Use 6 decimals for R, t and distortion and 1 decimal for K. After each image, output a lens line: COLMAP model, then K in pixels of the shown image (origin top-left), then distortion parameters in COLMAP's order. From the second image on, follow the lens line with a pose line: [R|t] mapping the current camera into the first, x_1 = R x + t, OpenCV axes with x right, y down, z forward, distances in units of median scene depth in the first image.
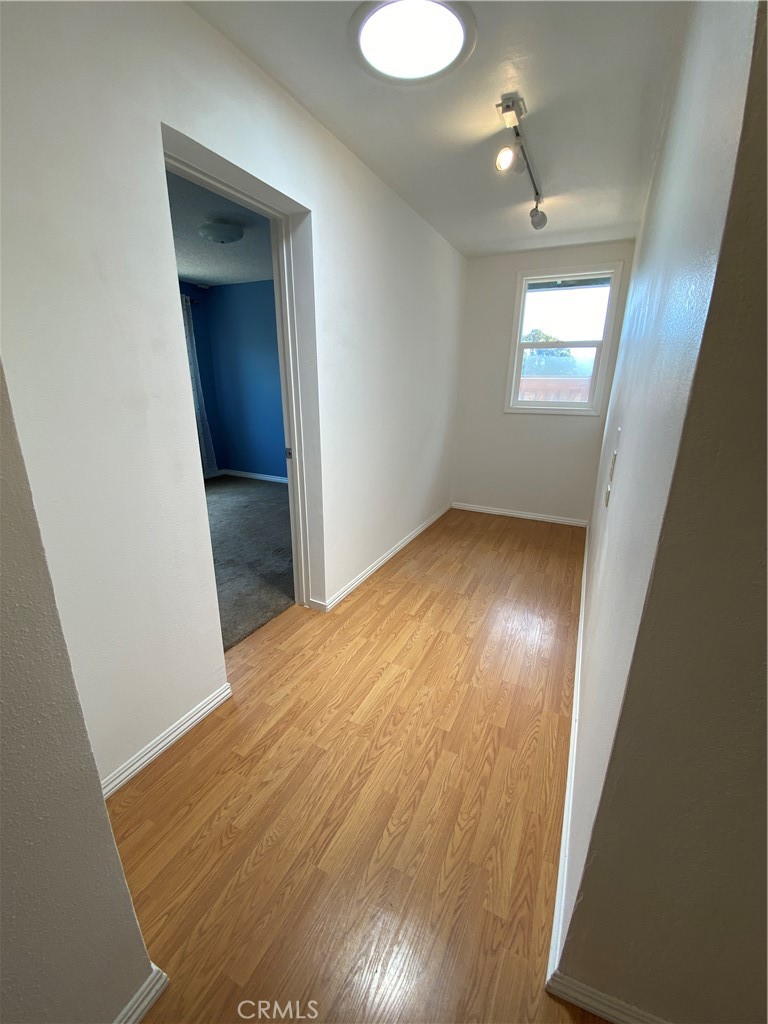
lens RADIAL K [[413.9, 0, 388.8], [0, 413.9, 509.9], [0, 0, 1]] dist [0.031239, -0.024084]
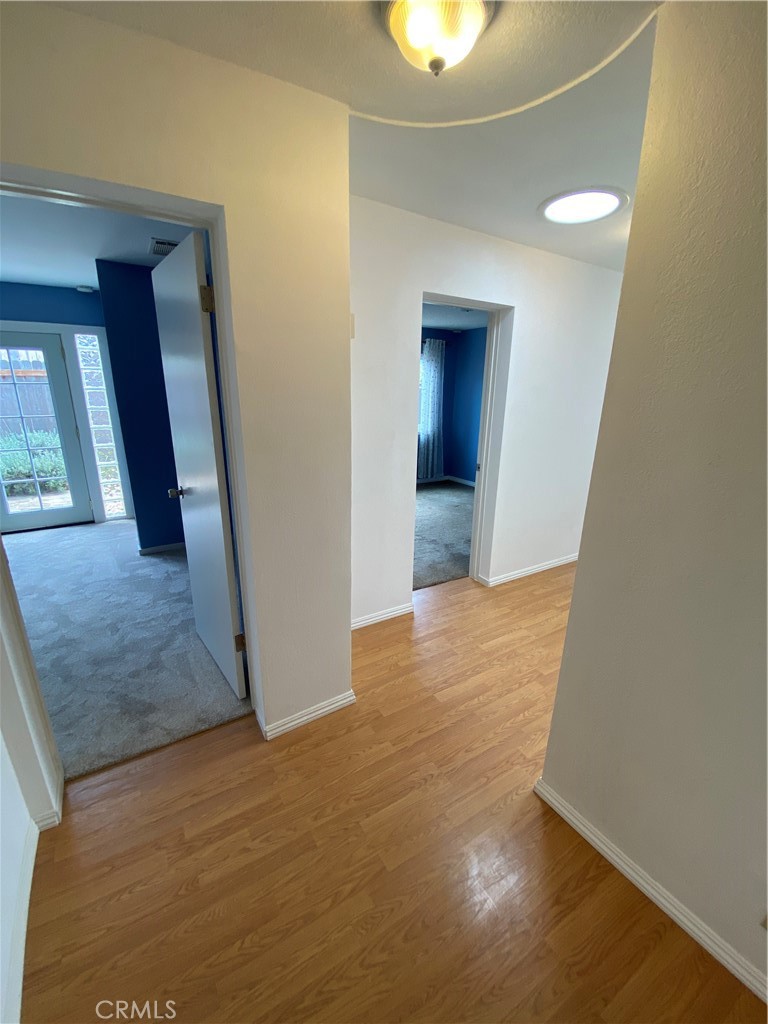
lens RADIAL K [[413.9, 0, 388.8], [0, 413.9, 509.9], [0, 0, 1]] dist [0.031239, -0.024084]
pose [[0.849071, 0.146851, -0.507458, 0.210171], [-0.162800, 0.986572, 0.013105, 0.034737], [0.502568, 0.071487, 0.861577, -0.321435]]
